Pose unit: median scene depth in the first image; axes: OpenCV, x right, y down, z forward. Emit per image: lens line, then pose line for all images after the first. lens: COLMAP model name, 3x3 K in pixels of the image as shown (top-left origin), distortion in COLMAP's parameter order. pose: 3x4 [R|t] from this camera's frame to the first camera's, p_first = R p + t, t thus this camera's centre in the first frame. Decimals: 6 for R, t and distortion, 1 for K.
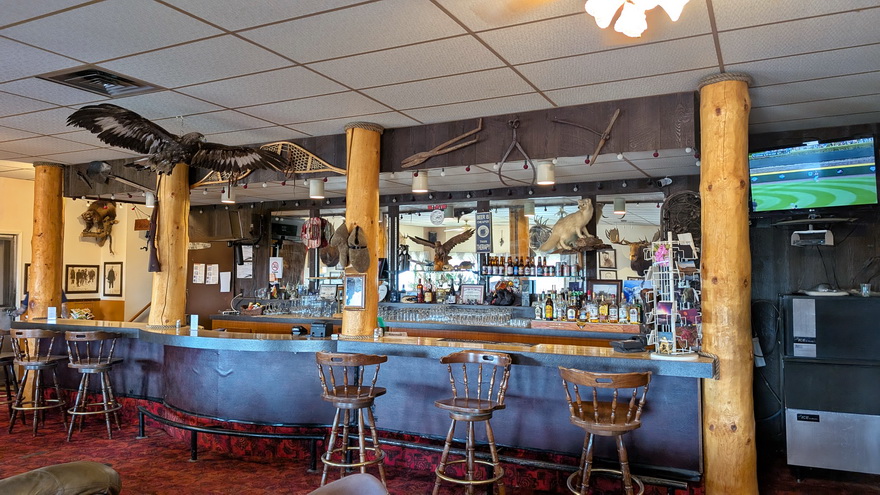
lens RADIAL K [[632.1, 0, 440.0], [0, 632.1, 247.5], [0, 0, 1]] dist [0.001260, -0.003254]
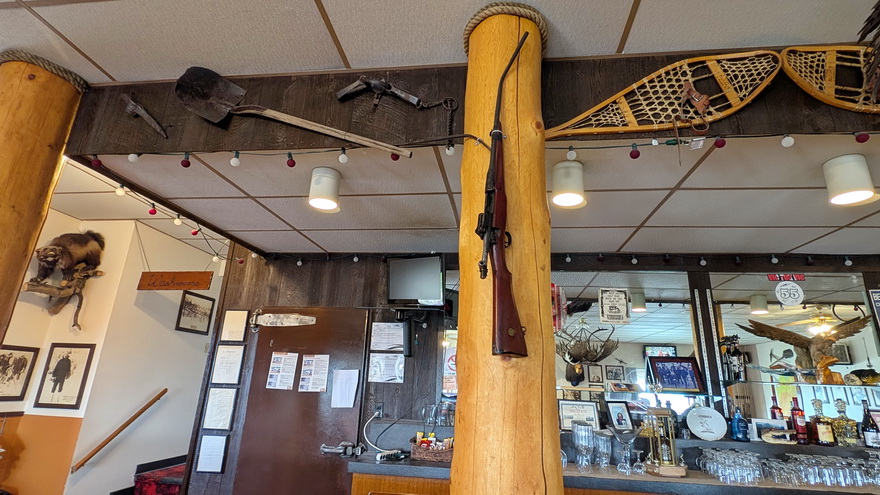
lens RADIAL K [[436.5, 0, 440.0], [0, 436.5, 247.5], [0, 0, 1]] dist [0.002814, -0.000543]
pose [[0.942885, 0.129302, 0.306999, -0.467735], [-0.046849, 0.963905, -0.262091, 0.037653], [-0.329807, 0.232739, 0.914910, 0.711860]]
